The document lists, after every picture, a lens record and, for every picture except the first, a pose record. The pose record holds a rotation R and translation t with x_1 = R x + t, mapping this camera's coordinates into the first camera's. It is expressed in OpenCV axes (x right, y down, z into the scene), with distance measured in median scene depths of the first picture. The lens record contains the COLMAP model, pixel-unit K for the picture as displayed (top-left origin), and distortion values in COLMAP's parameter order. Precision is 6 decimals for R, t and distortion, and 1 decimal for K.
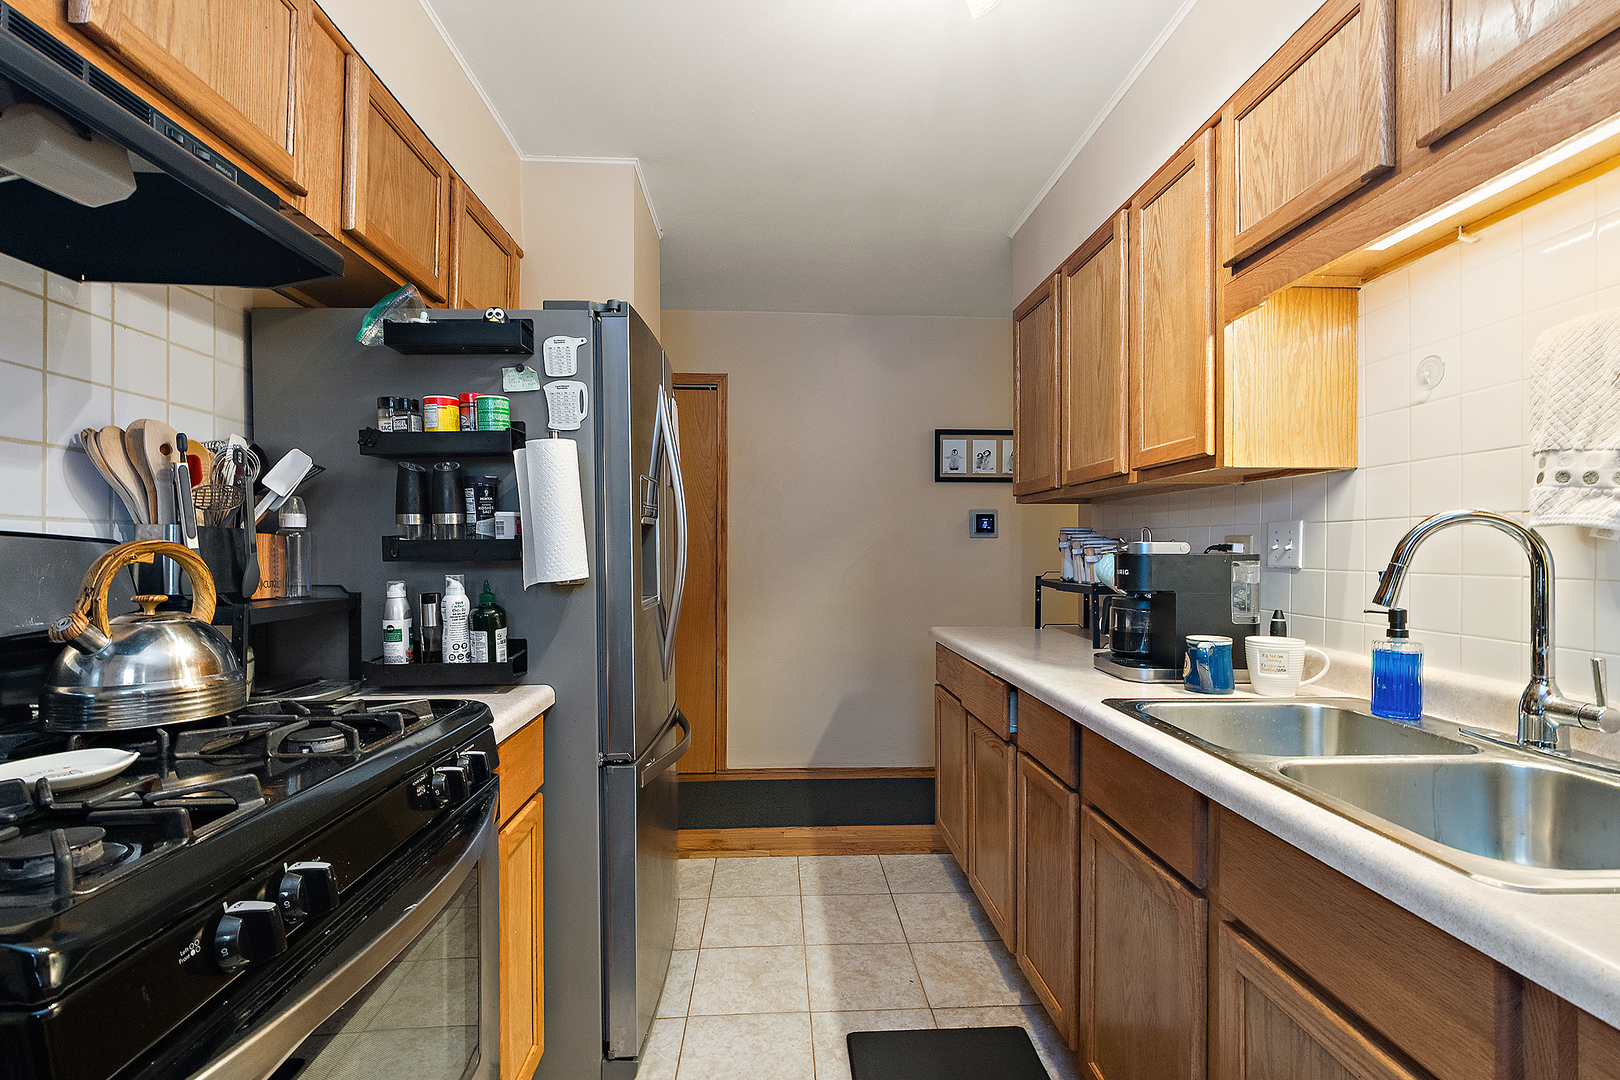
lens RADIAL K [[724.1, 0, 809.9], [0, 724.1, 546.3], [0, 0, 1]] dist [-0.002440, -0.000672]
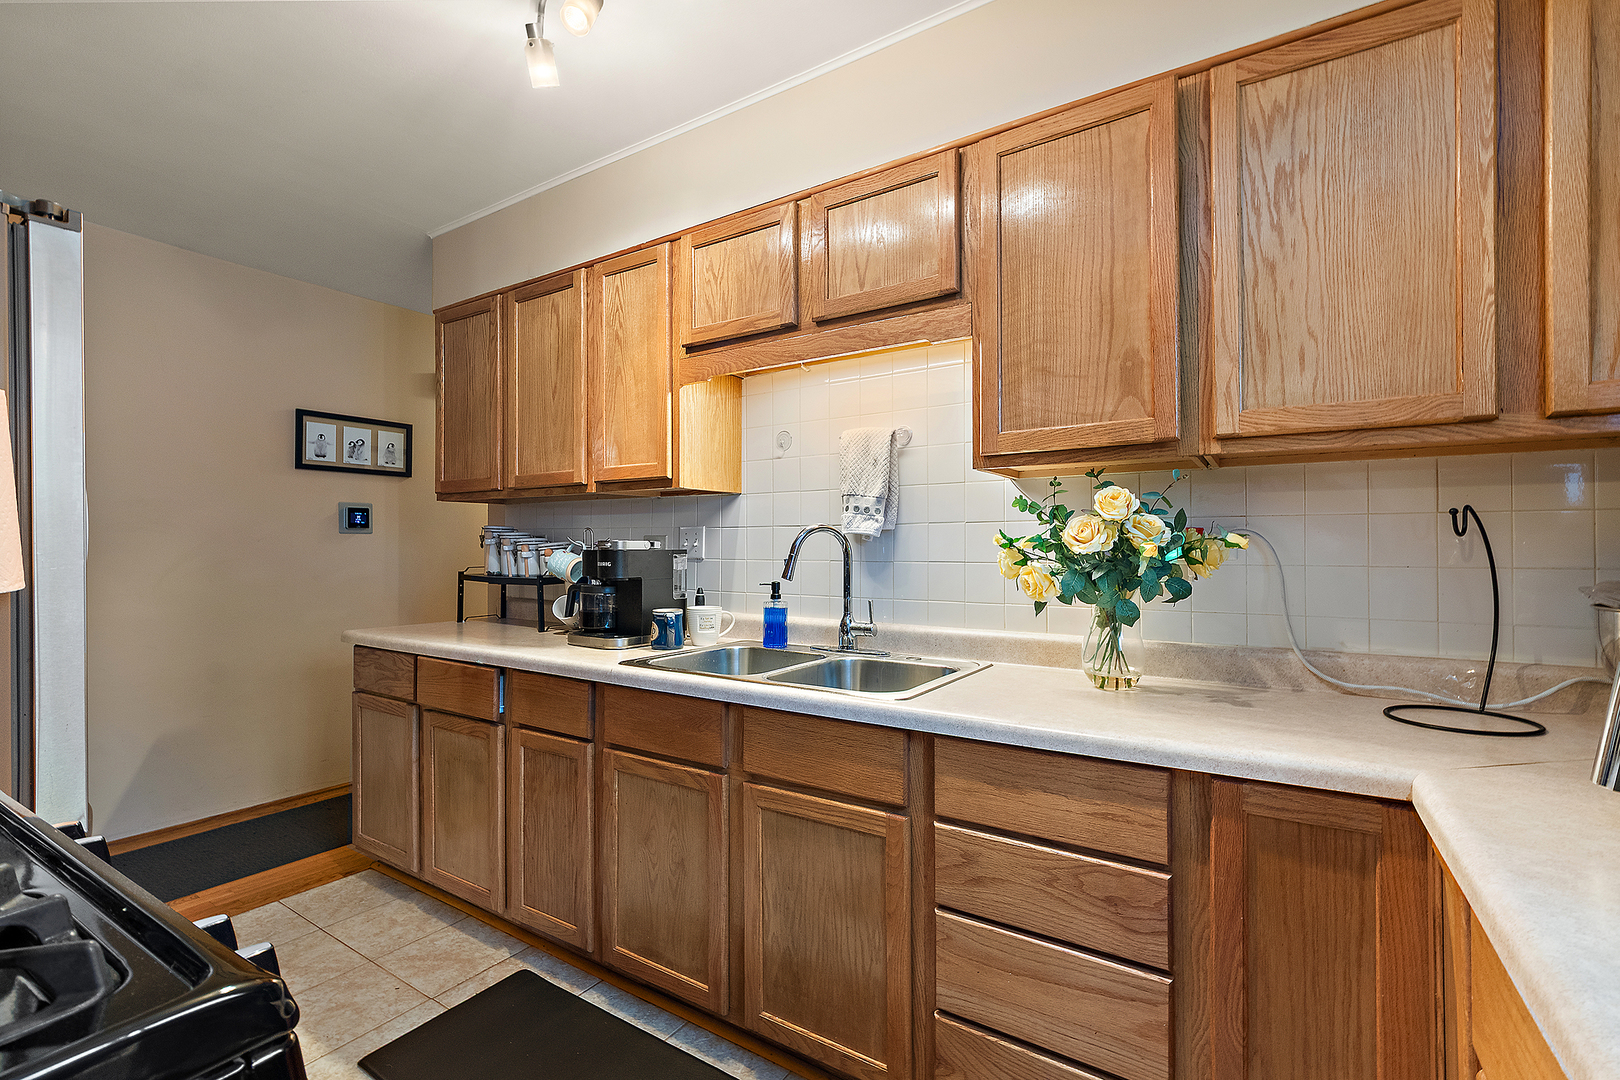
lens RADIAL K [[716.0, 0, 810.0], [0, 716.0, 540.0], [0, 0, 1]] dist [0.002550, -0.000138]
pose [[0.588858, 0.004690, 0.808223, -0.372640], [-0.002654, 0.999989, -0.003870, -0.002856], [-0.808232, 0.000134, 0.588864, -0.024361]]
